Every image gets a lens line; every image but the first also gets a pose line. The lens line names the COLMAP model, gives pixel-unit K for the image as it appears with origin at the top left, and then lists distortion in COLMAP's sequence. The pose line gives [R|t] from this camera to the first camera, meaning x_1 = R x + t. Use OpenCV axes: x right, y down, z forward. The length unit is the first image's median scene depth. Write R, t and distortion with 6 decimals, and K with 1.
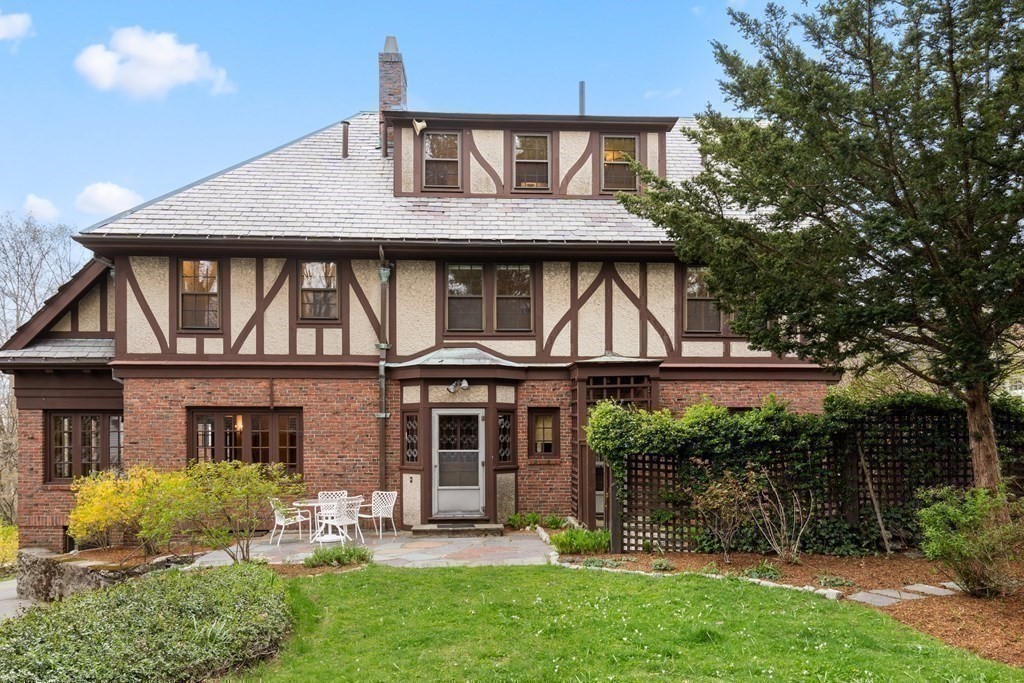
lens RADIAL K [[677.7, 0, 482.0], [0, 677.7, 347.0], [0, 0, 1]] dist [0.002008, -0.000065]
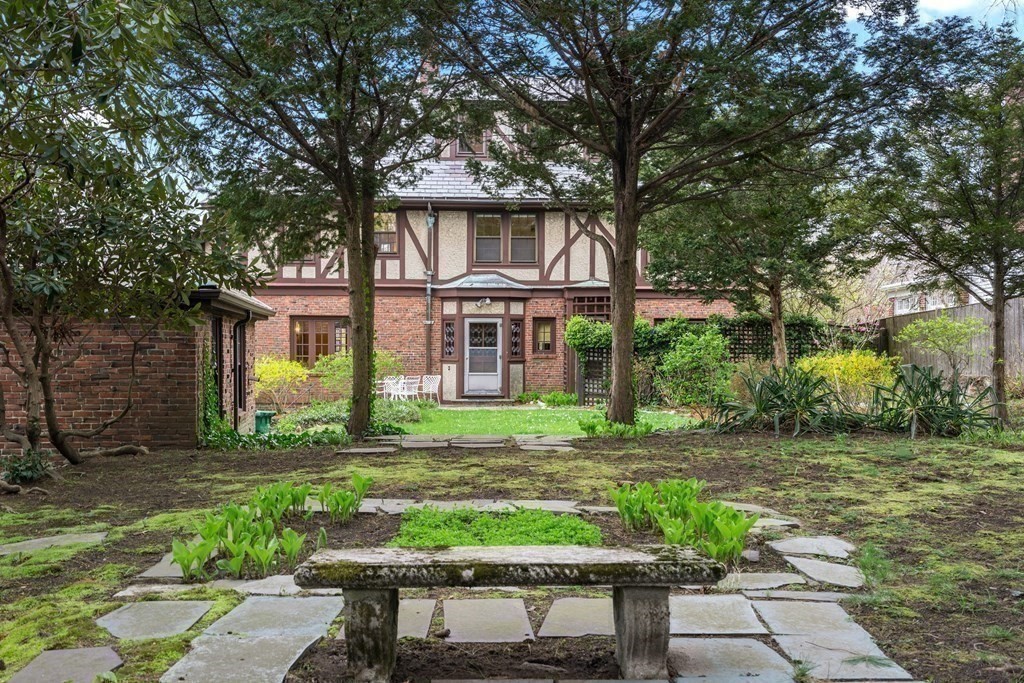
lens RADIAL K [[1039.3, 0, 510.7], [0, 1039.3, 341.1], [0, 0, 1]] dist [0.027171, 0.000000]
pose [[0.999739, 0.005974, 0.022041, -0.024556], [-0.008497, 0.993190, 0.116195, -0.111792], [-0.021196, -0.116352, 0.992982, -1.141193]]
